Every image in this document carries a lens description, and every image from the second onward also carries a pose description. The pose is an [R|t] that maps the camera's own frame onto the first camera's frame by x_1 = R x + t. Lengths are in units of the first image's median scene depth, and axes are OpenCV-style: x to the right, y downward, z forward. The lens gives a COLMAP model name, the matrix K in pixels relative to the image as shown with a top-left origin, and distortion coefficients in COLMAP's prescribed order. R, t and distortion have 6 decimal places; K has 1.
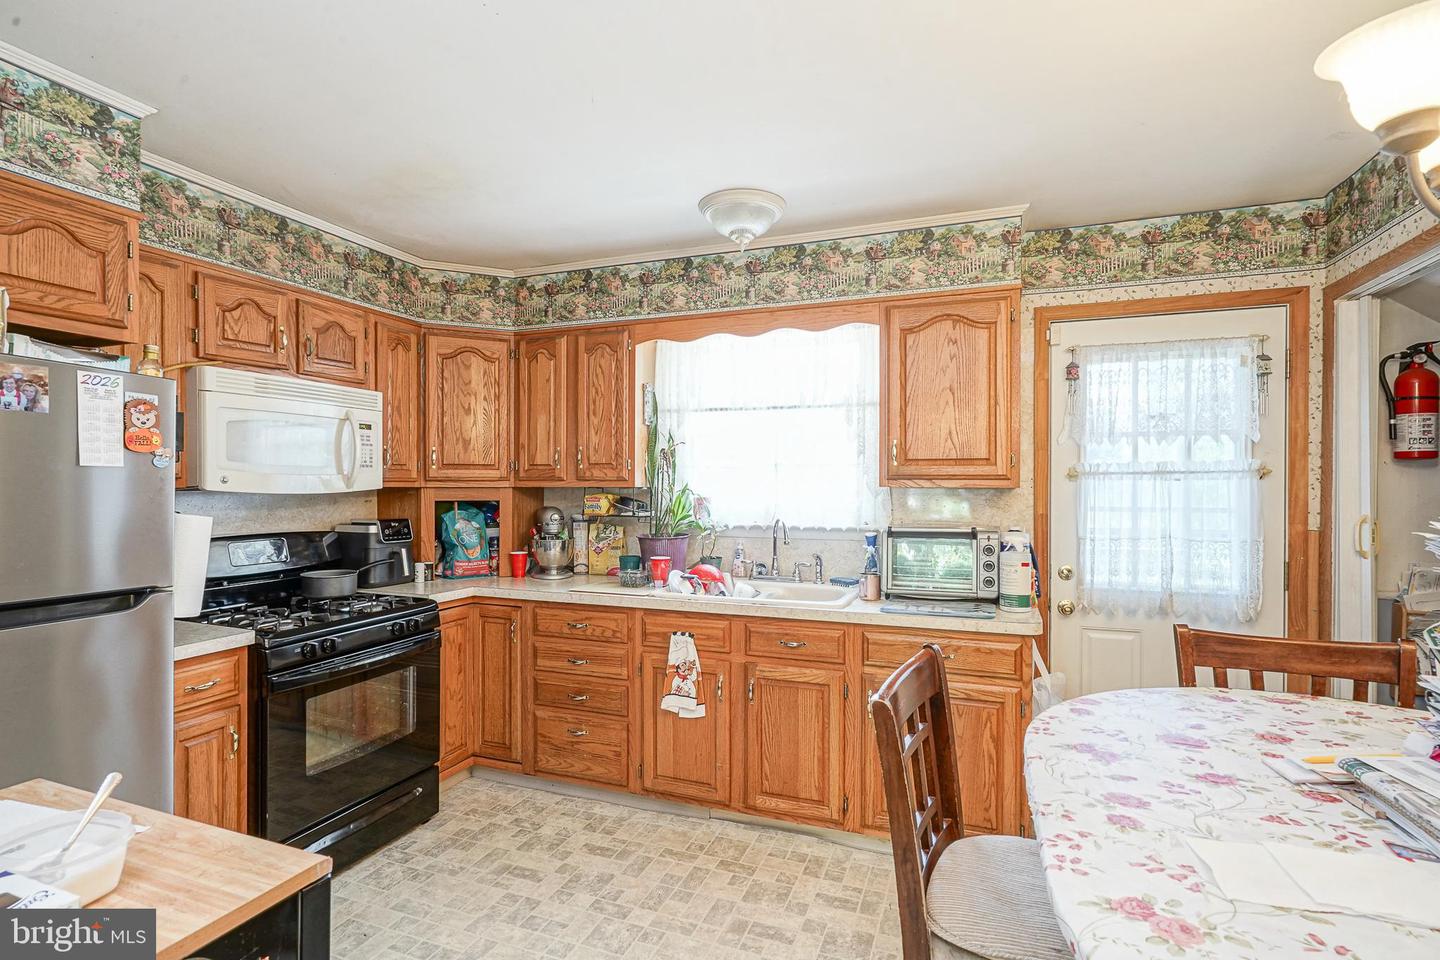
lens RADIAL K [[759.6, 0, 706.1], [0, 759.6, 483.2], [0, 0, 1]] dist [-0.003354, 0.007371]
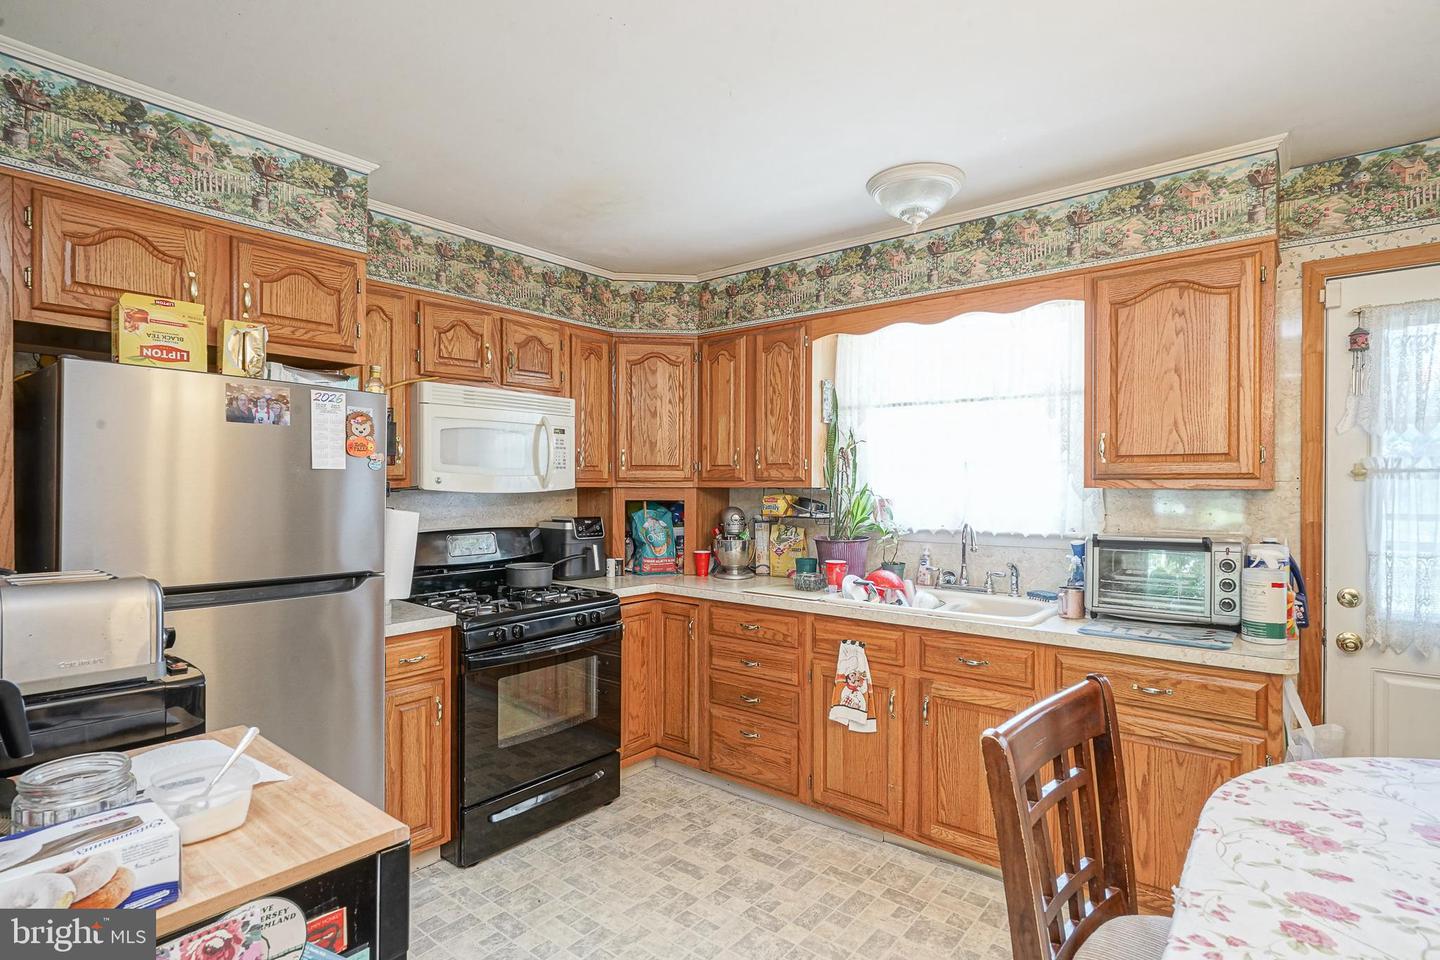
lens RADIAL K [[759.6, 0, 721.7], [0, 759.6, 484.3], [0, 0, 1]] dist [-0.003354, 0.007371]
pose [[0.945332, -0.000007, -0.326110, 0.124482], [-0.000043, 1.000000, -0.000146, 0.001099], [0.326110, 0.000152, 0.945332, 0.051427]]
